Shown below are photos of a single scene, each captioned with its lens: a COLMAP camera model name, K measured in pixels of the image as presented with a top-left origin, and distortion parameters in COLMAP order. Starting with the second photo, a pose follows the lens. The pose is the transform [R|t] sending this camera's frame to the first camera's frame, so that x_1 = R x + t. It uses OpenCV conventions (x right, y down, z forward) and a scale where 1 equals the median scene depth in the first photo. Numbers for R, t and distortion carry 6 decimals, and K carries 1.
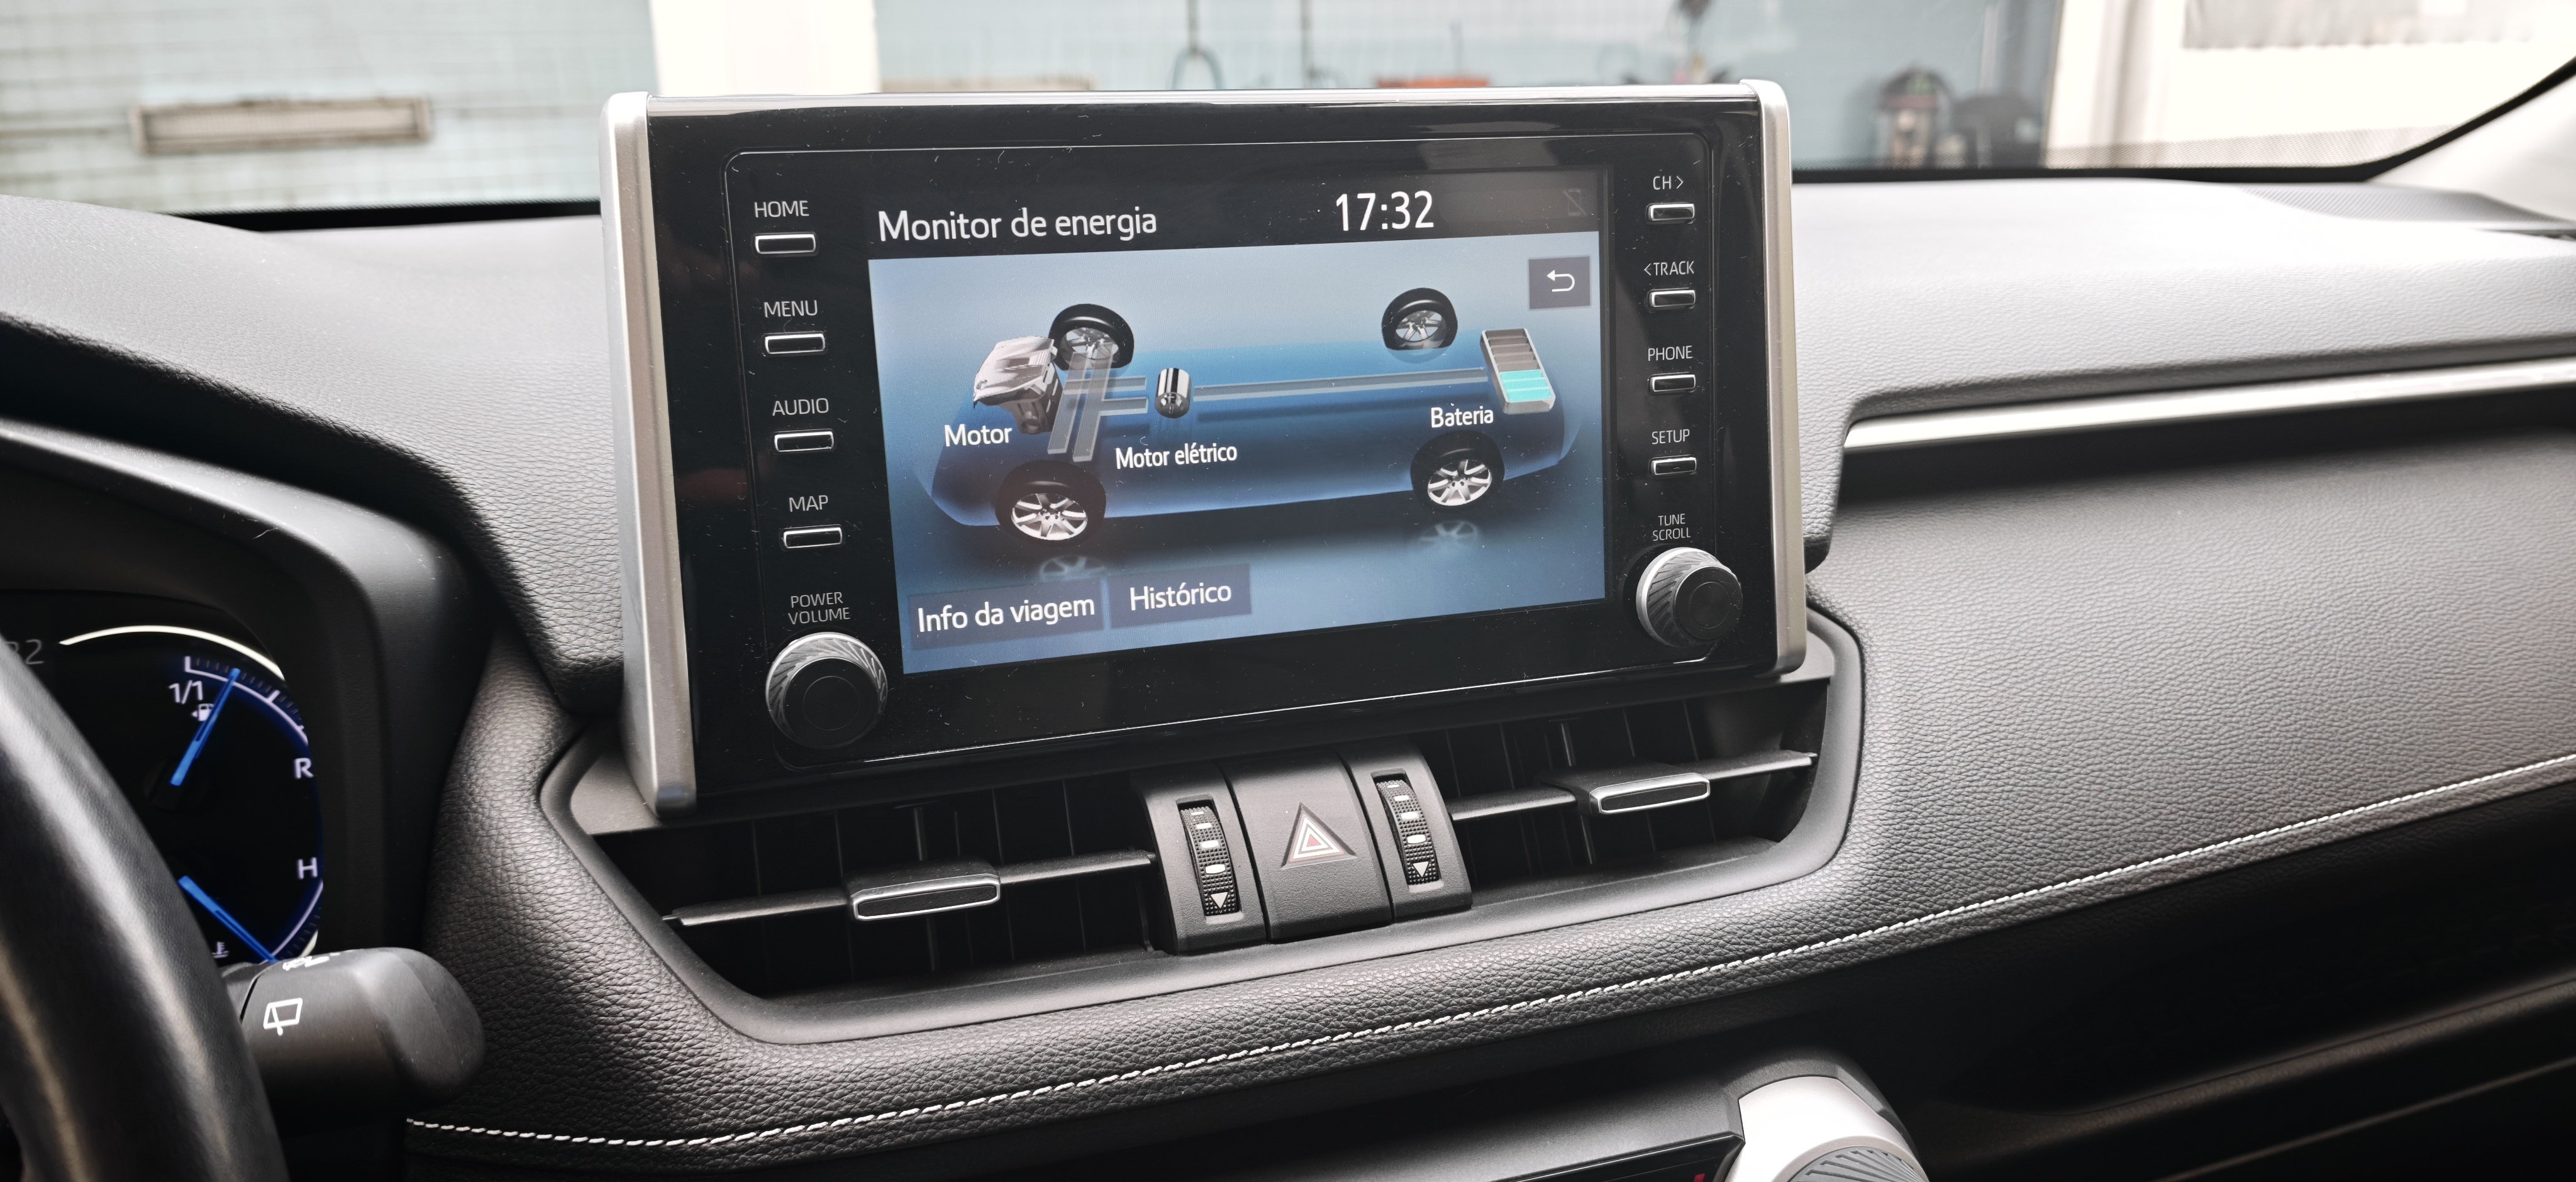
lens RADIAL K [[1728.7, 0, 1325.2], [0, 1728.7, 566.1], [0, 0, 1]] dist [0.012894, -0.038330]
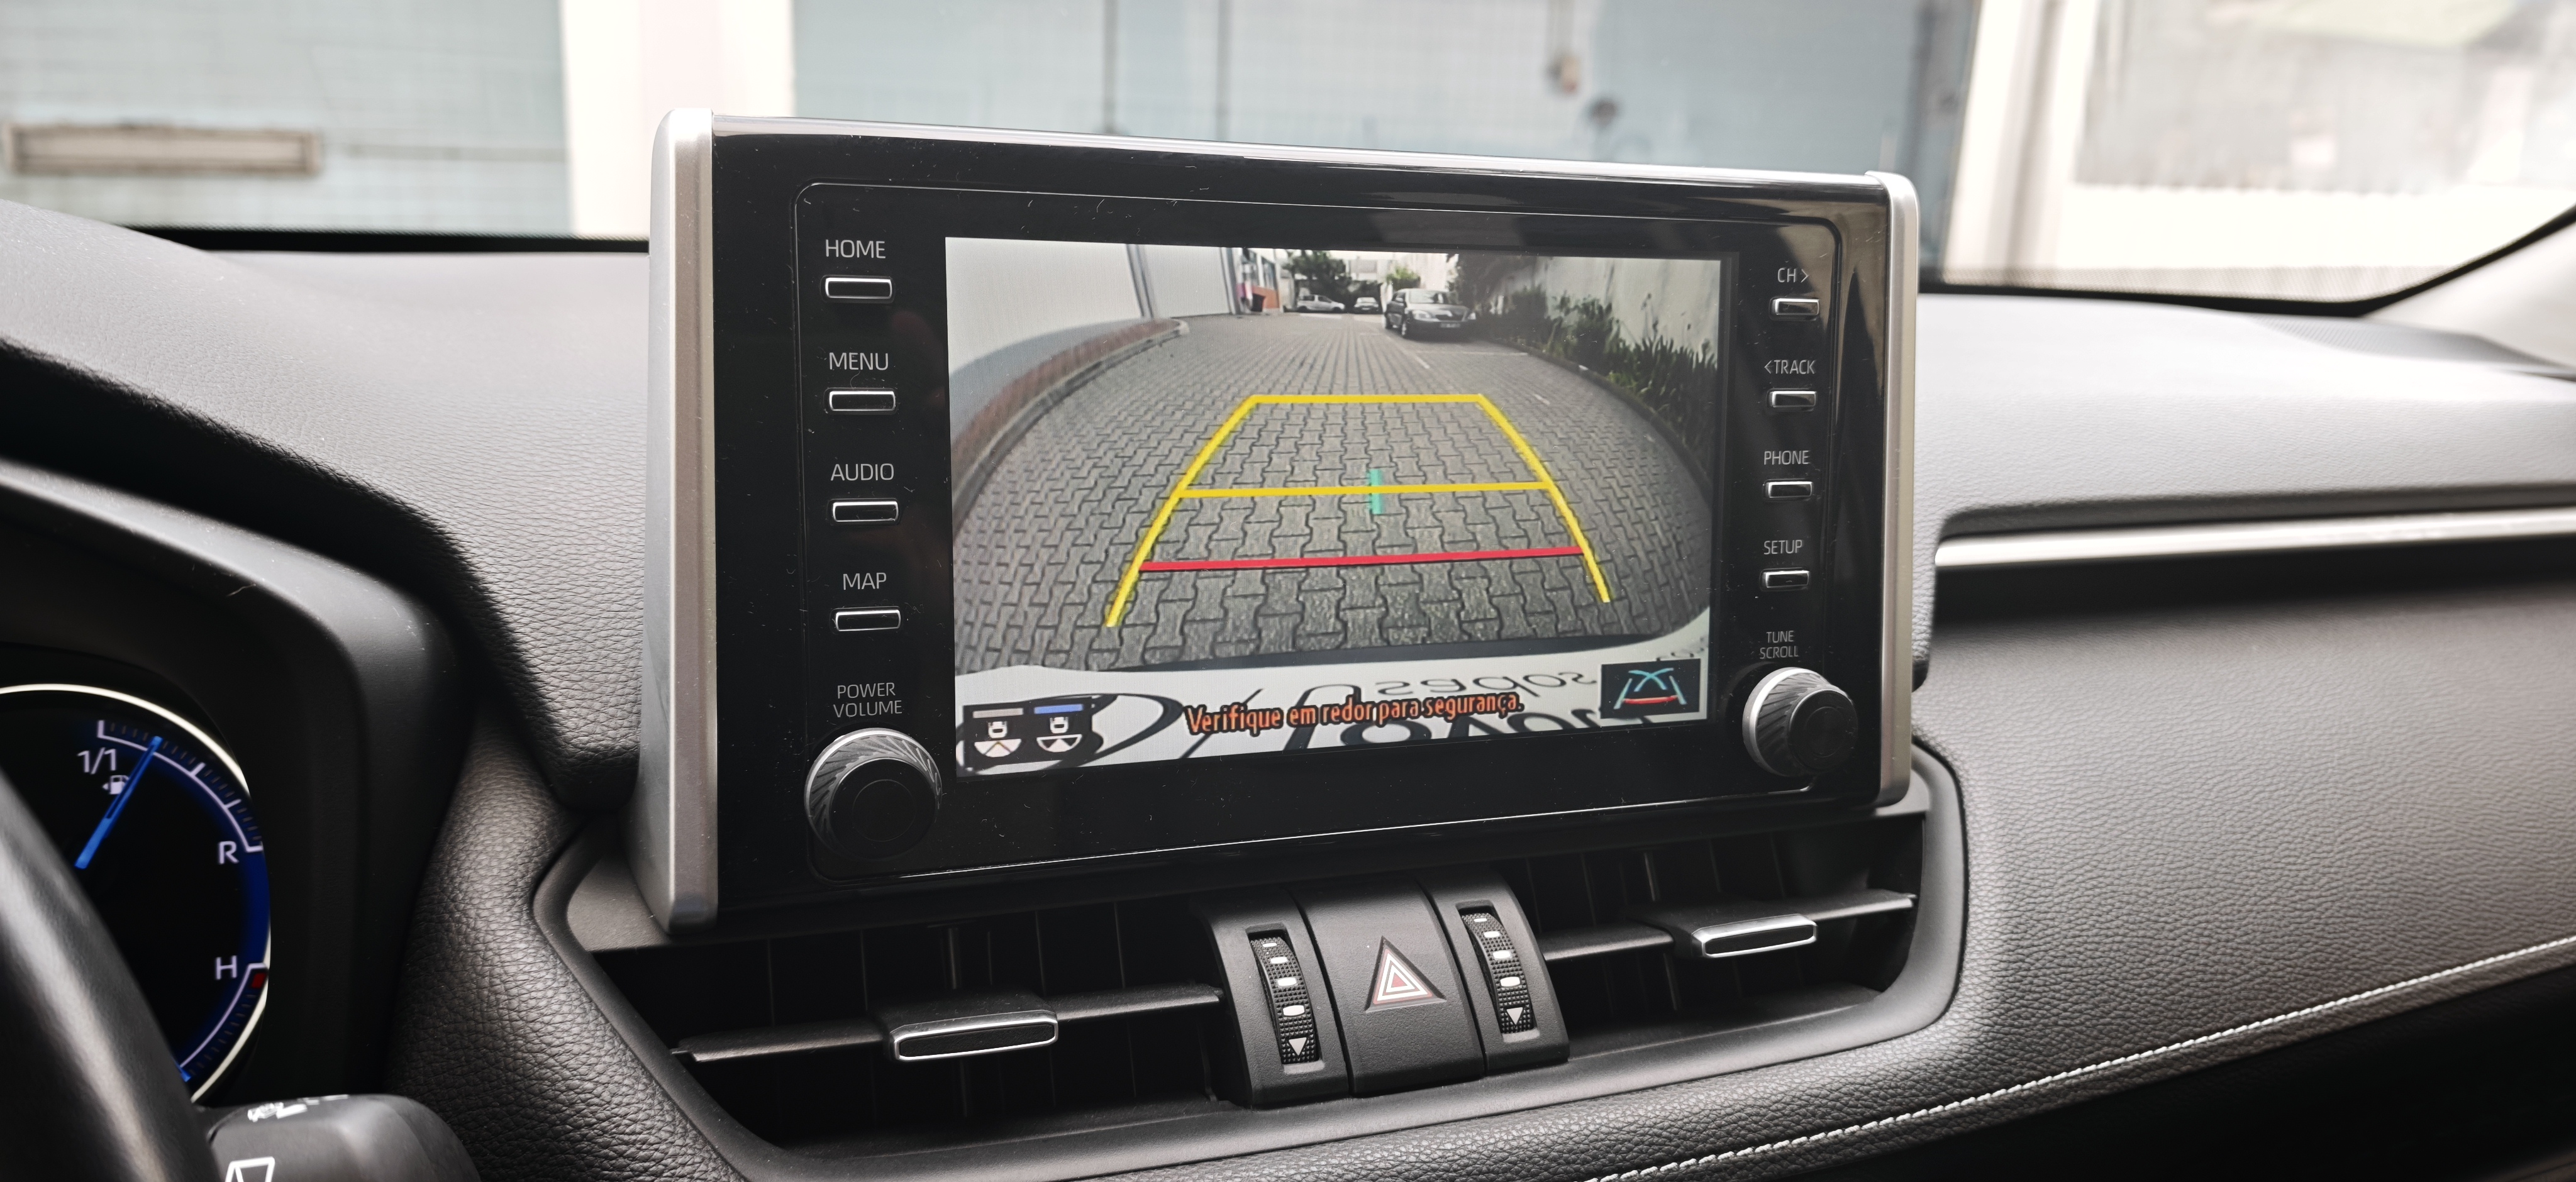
lens RADIAL K [[1728.7, 0, 1307.4], [0, 1728.7, 583.9], [0, 0, 1]] dist [0.012894, -0.038330]
pose [[0.997491, 0.043443, 0.055891, -0.112615], [-0.041238, 0.998348, -0.040018, -0.008289], [-0.057537, 0.037613, 0.997635, 0.098225]]
